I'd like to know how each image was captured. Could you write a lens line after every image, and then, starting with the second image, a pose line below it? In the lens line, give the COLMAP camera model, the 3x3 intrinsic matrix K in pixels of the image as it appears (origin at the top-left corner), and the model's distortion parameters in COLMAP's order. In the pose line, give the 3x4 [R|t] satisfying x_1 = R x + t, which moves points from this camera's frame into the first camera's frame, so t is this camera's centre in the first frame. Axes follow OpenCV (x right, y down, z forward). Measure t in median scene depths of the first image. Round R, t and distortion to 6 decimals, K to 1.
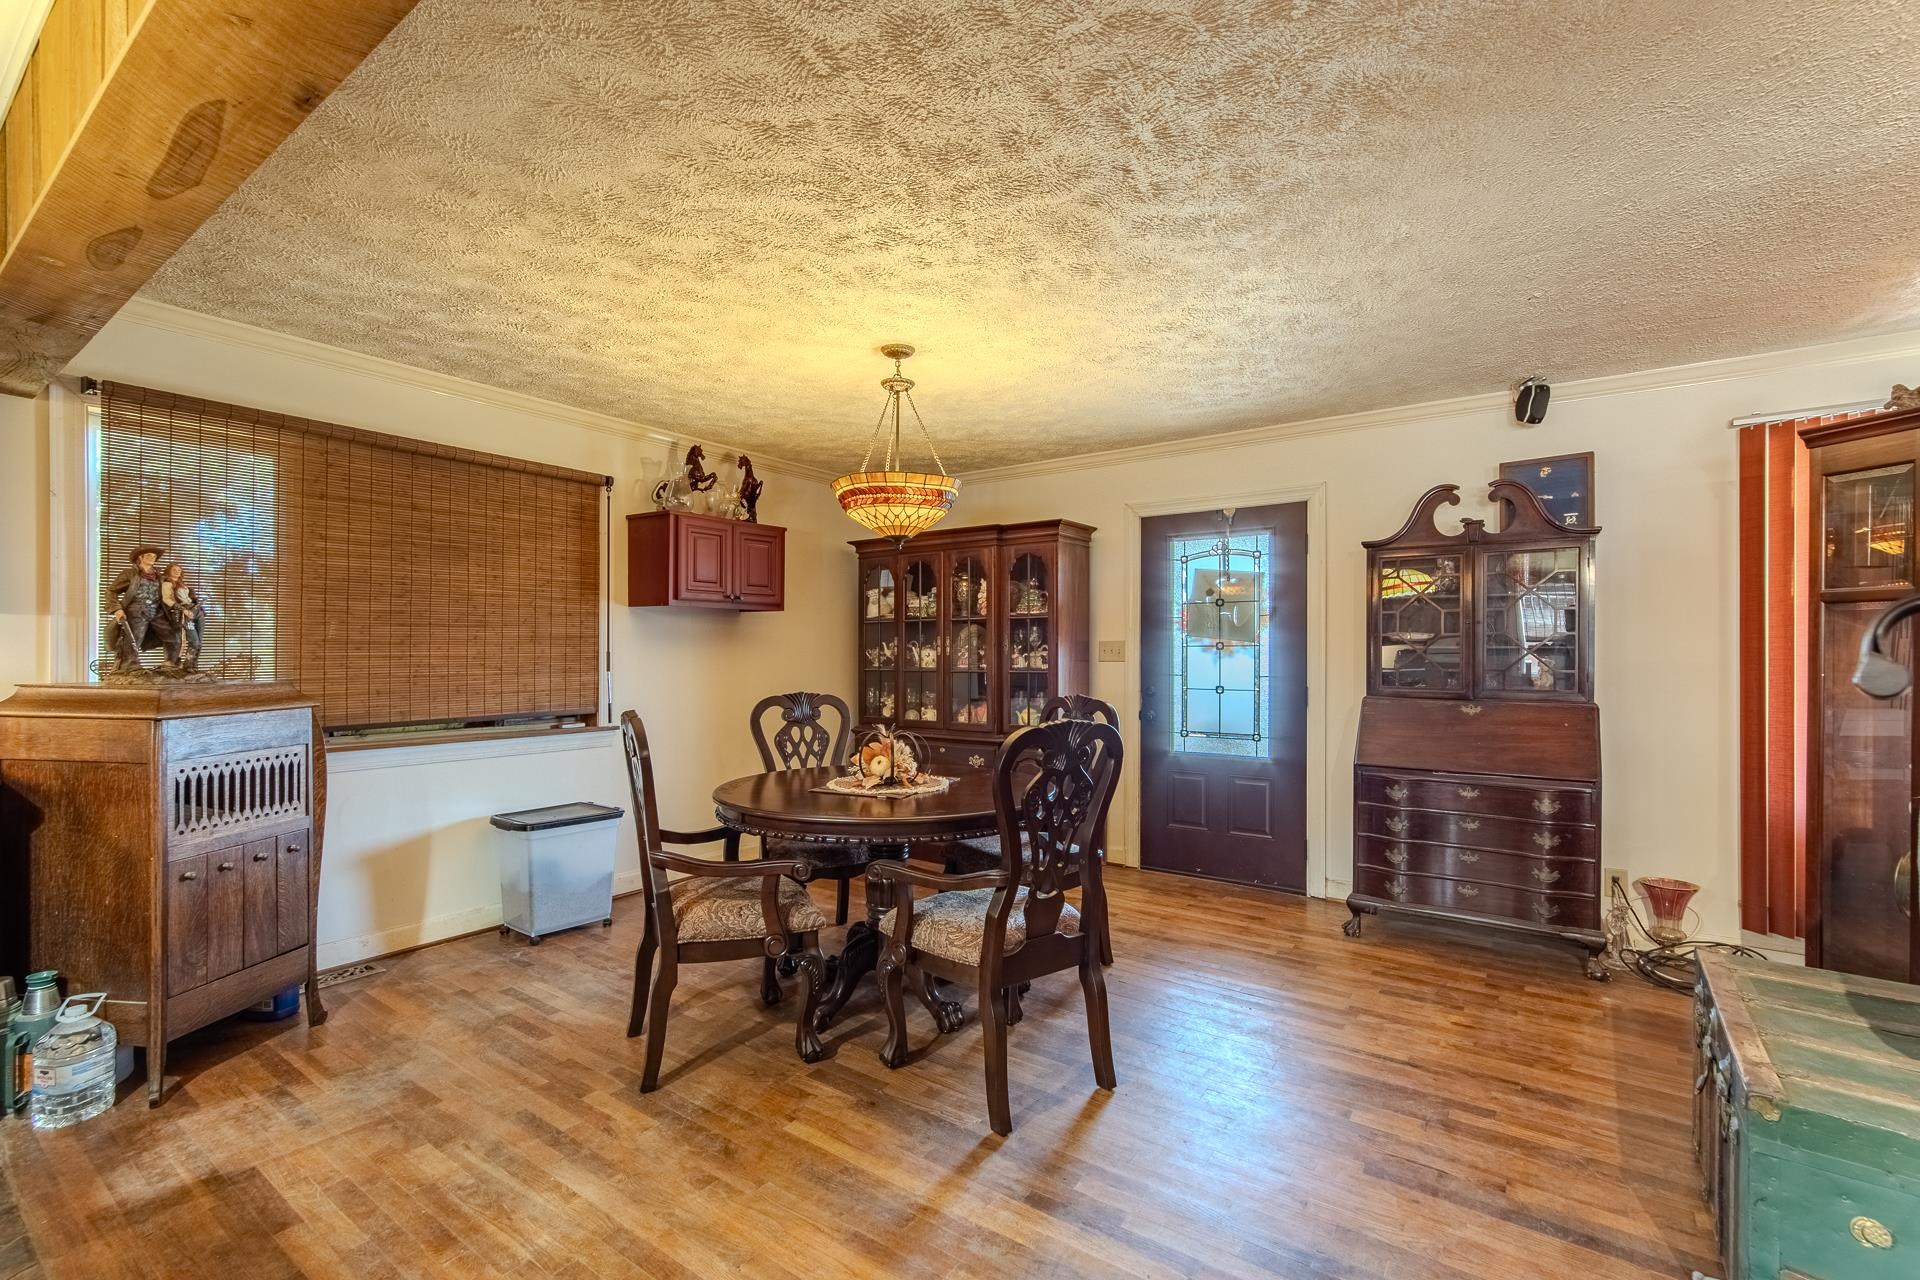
lens RADIAL K [[840.1, 0, 953.9], [0, 840.1, 652.8], [0, 0, 1]] dist [-0.000288, 0.001620]
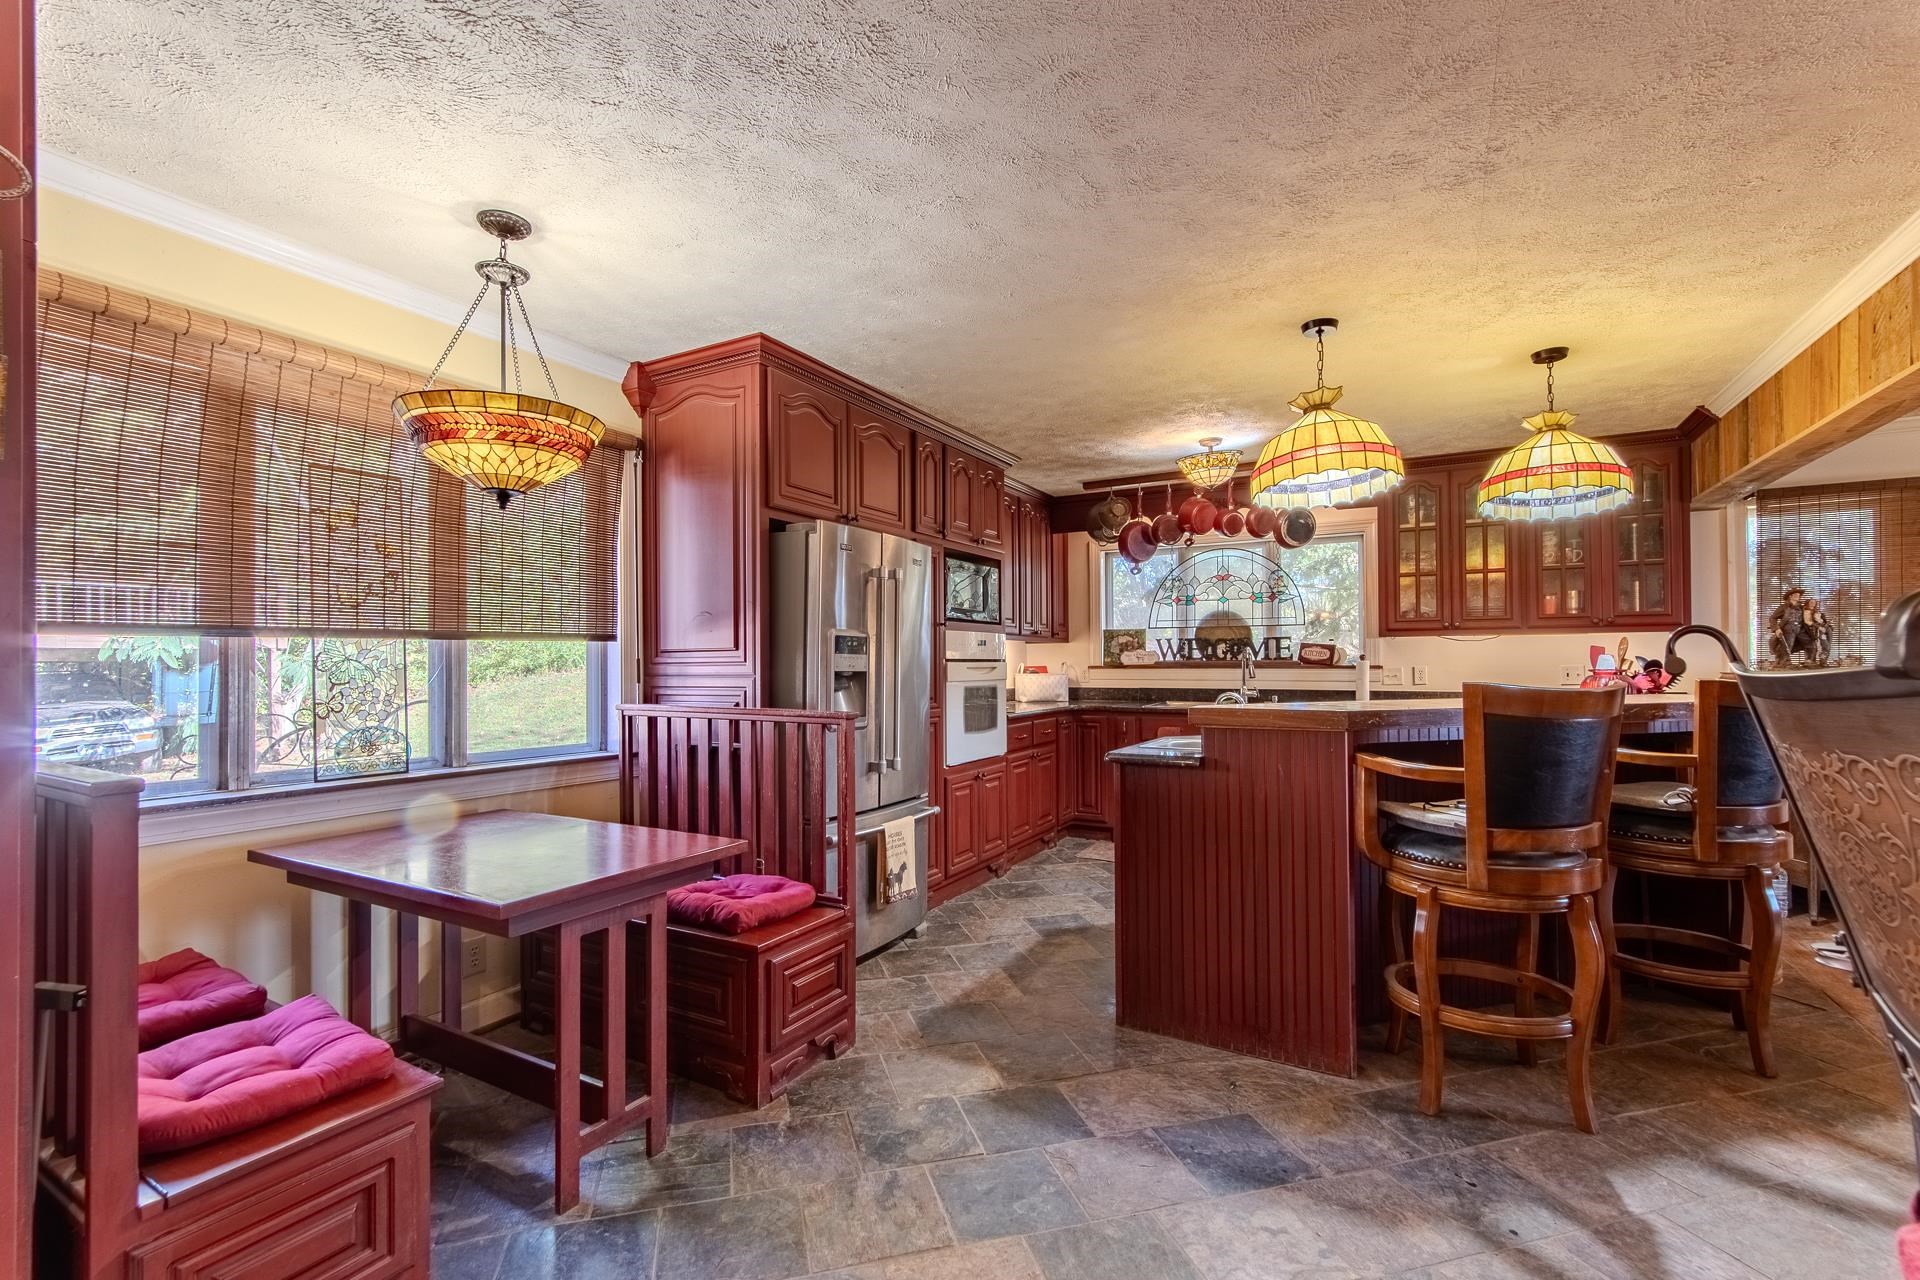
lens RADIAL K [[840.1, 0, 953.9], [0, 840.1, 652.8], [0, 0, 1]] dist [-0.000288, 0.001620]
pose [[0.111037, -0.011519, -0.993750, 0.339439], [0.007374, 0.999915, -0.010766, 0.001680], [0.993789, -0.006133, 0.111113, -0.566154]]
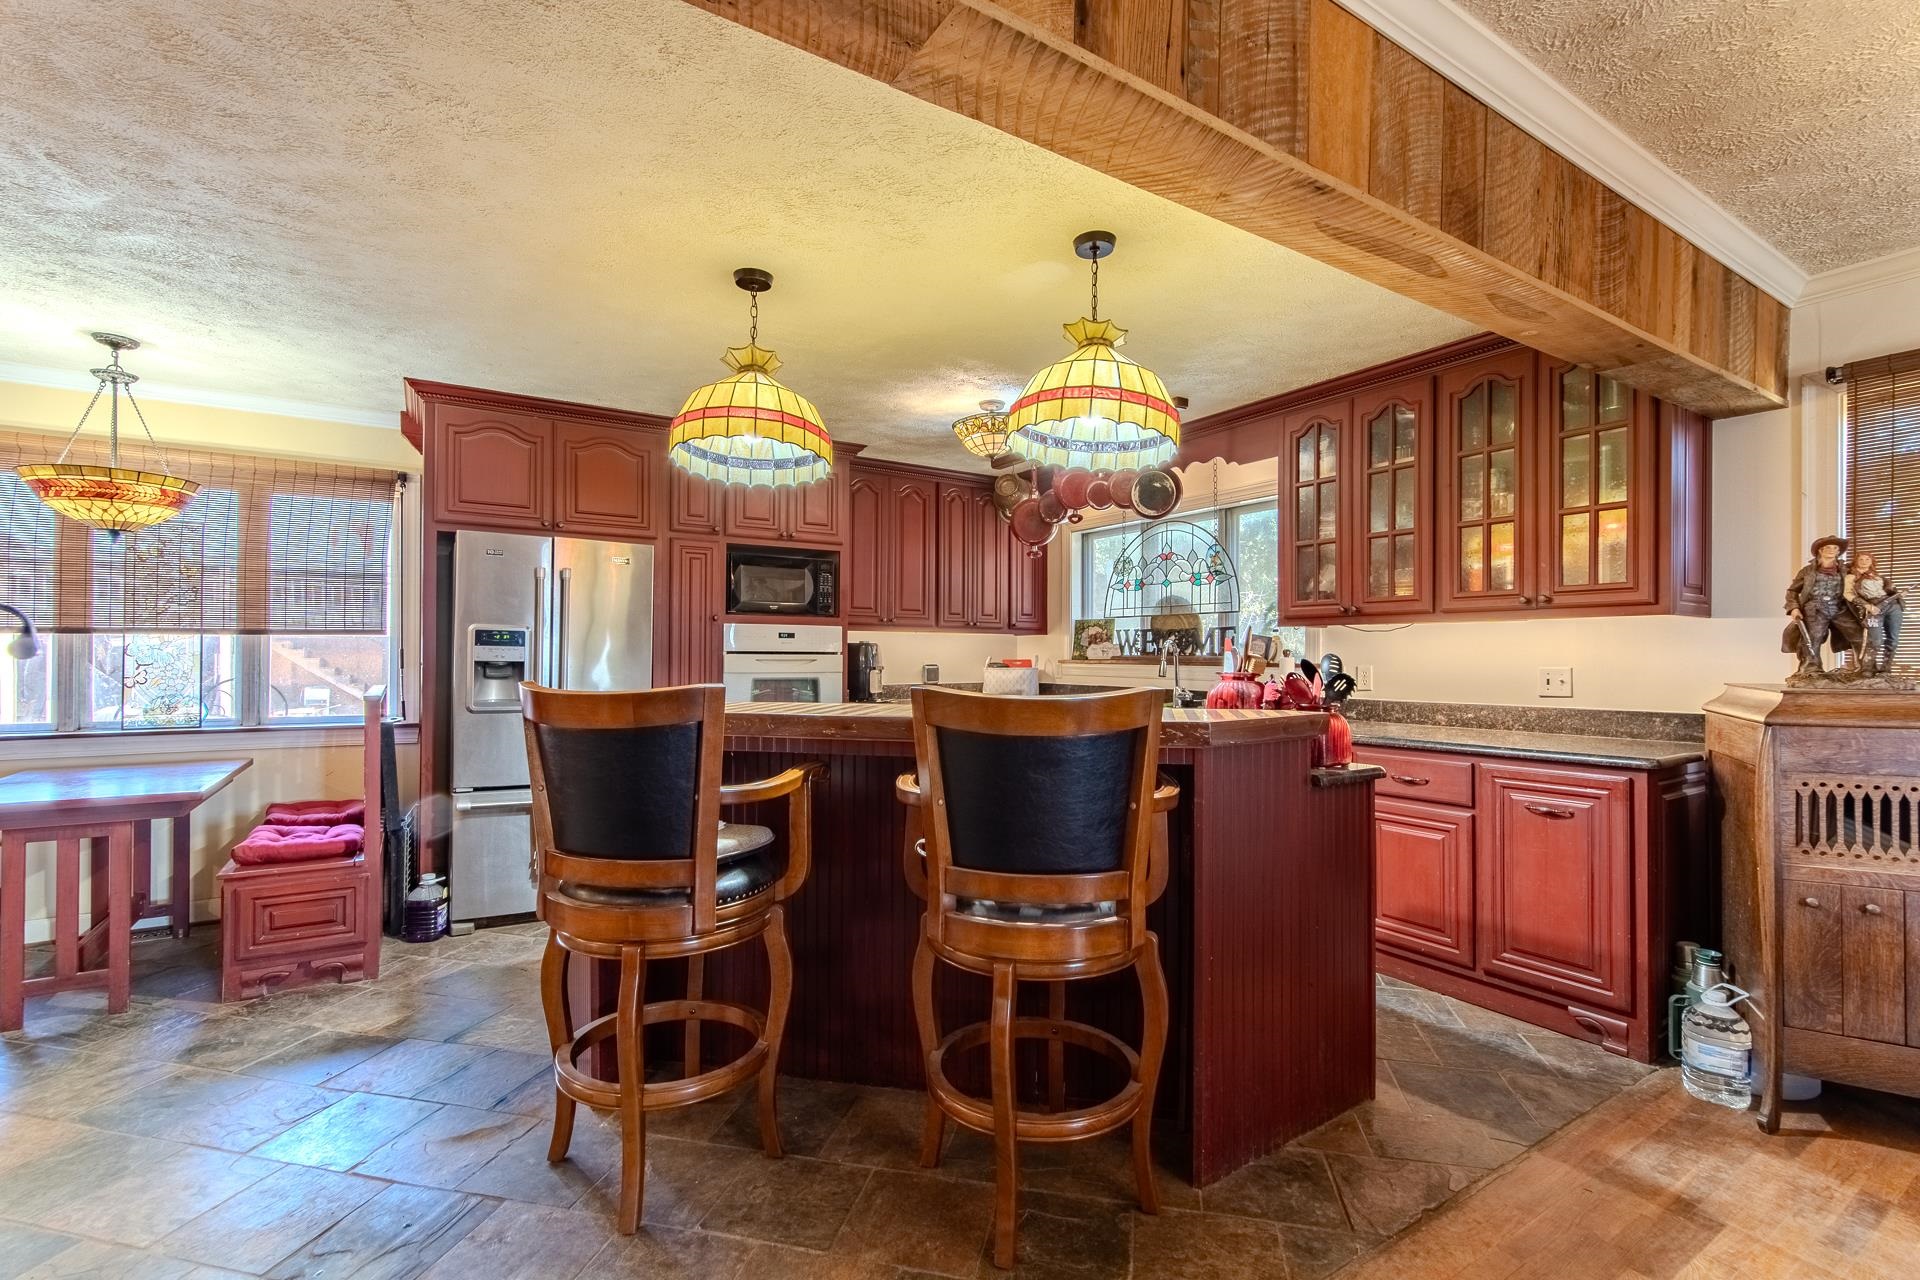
lens RADIAL K [[840.1, 0, 953.9], [0, 840.1, 652.8], [0, 0, 1]] dist [-0.000288, 0.001620]
pose [[-0.373146, -0.001927, -0.927771, 0.175267], [-0.001821, 0.999997, -0.001344, 0.001152], [0.927771, 0.001188, -0.373149, 0.320102]]
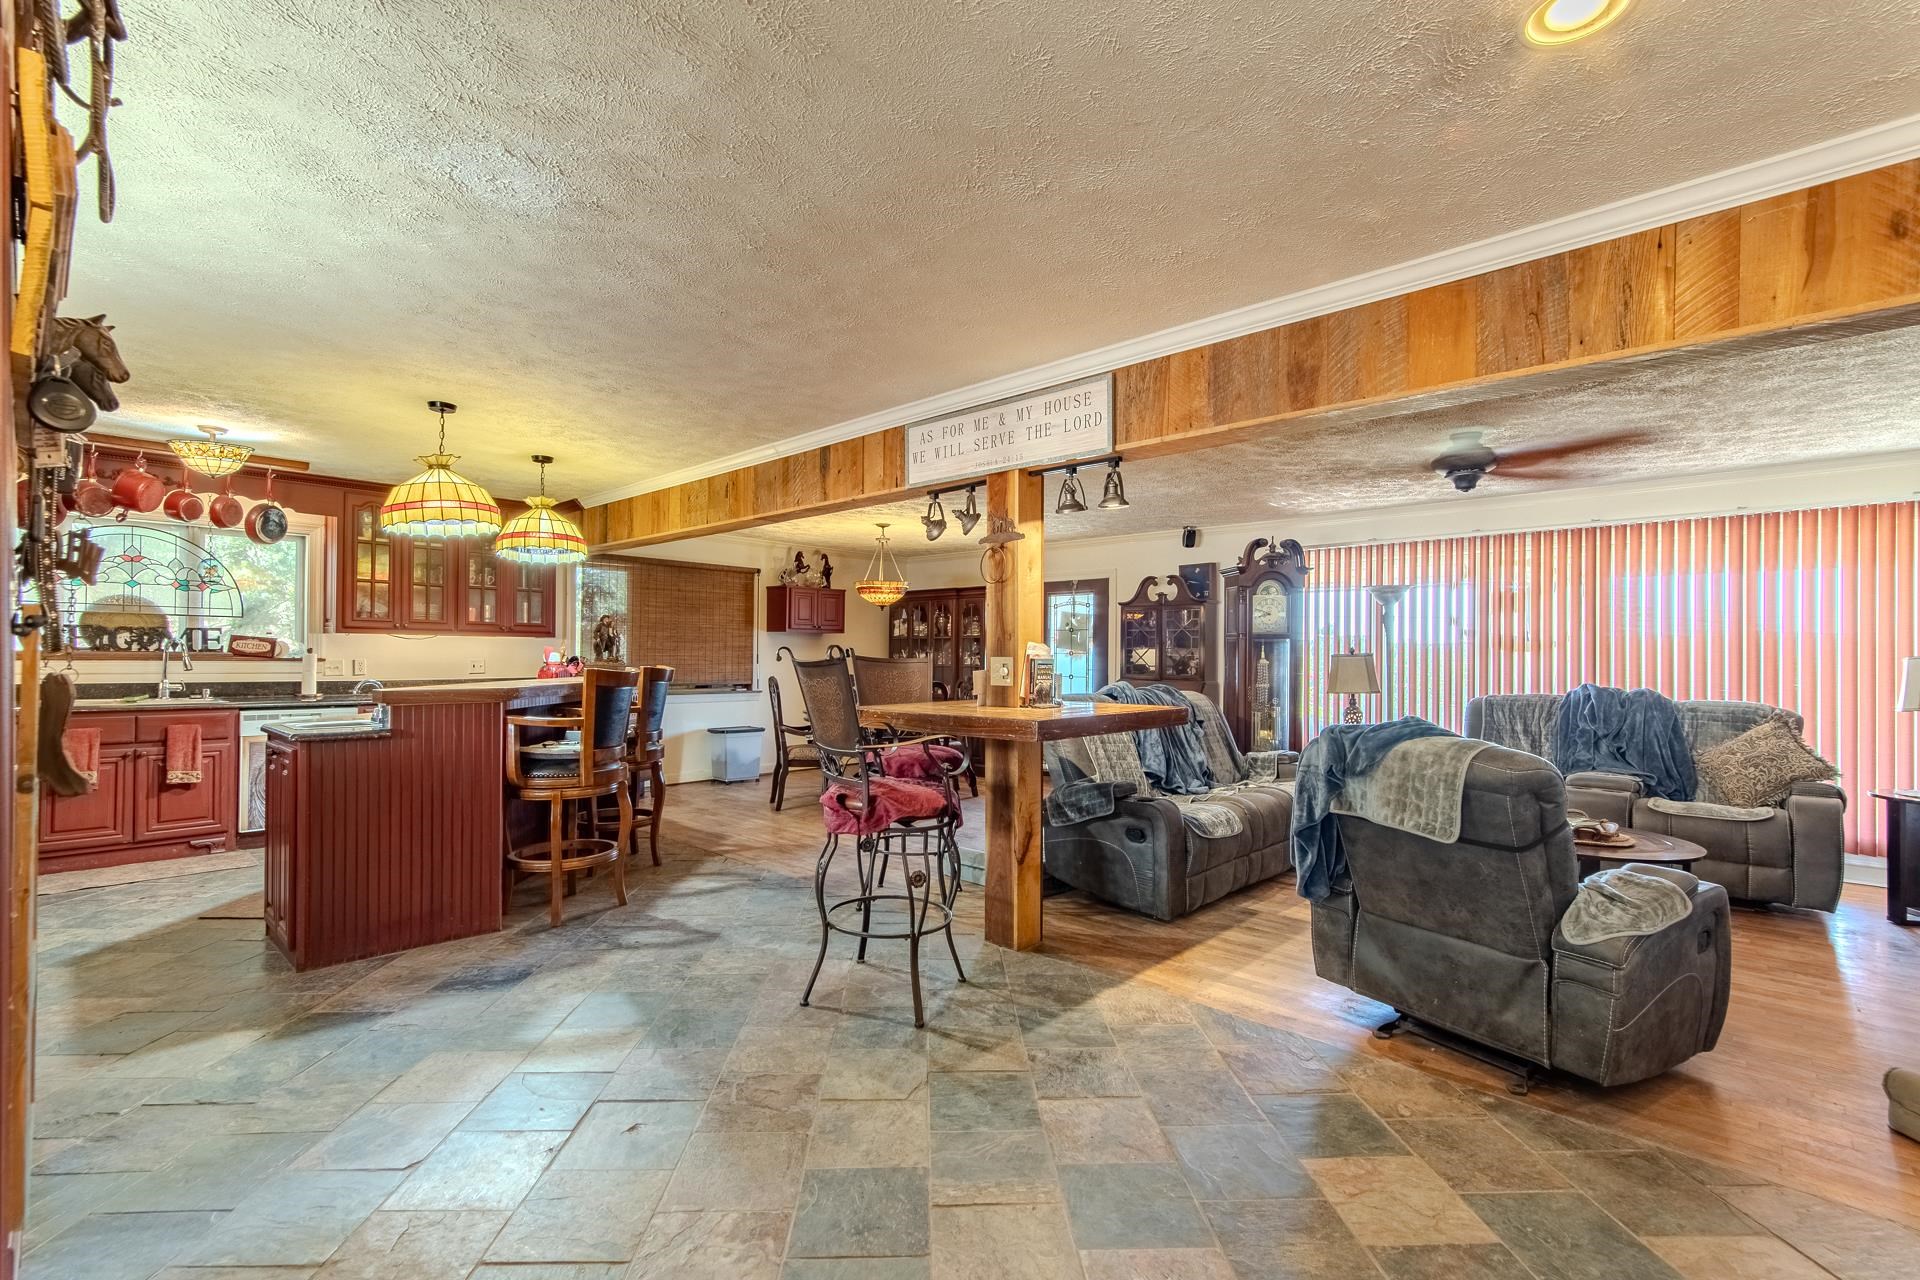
lens RADIAL K [[840.1, 0, 953.9], [0, 840.1, 652.8], [0, 0, 1]] dist [-0.000288, 0.001620]
pose [[0.991868, 0.007306, -0.127059, 0.375442], [-0.007854, 0.999962, -0.003818, -0.000442], [0.127026, 0.004784, 0.991888, -1.124662]]
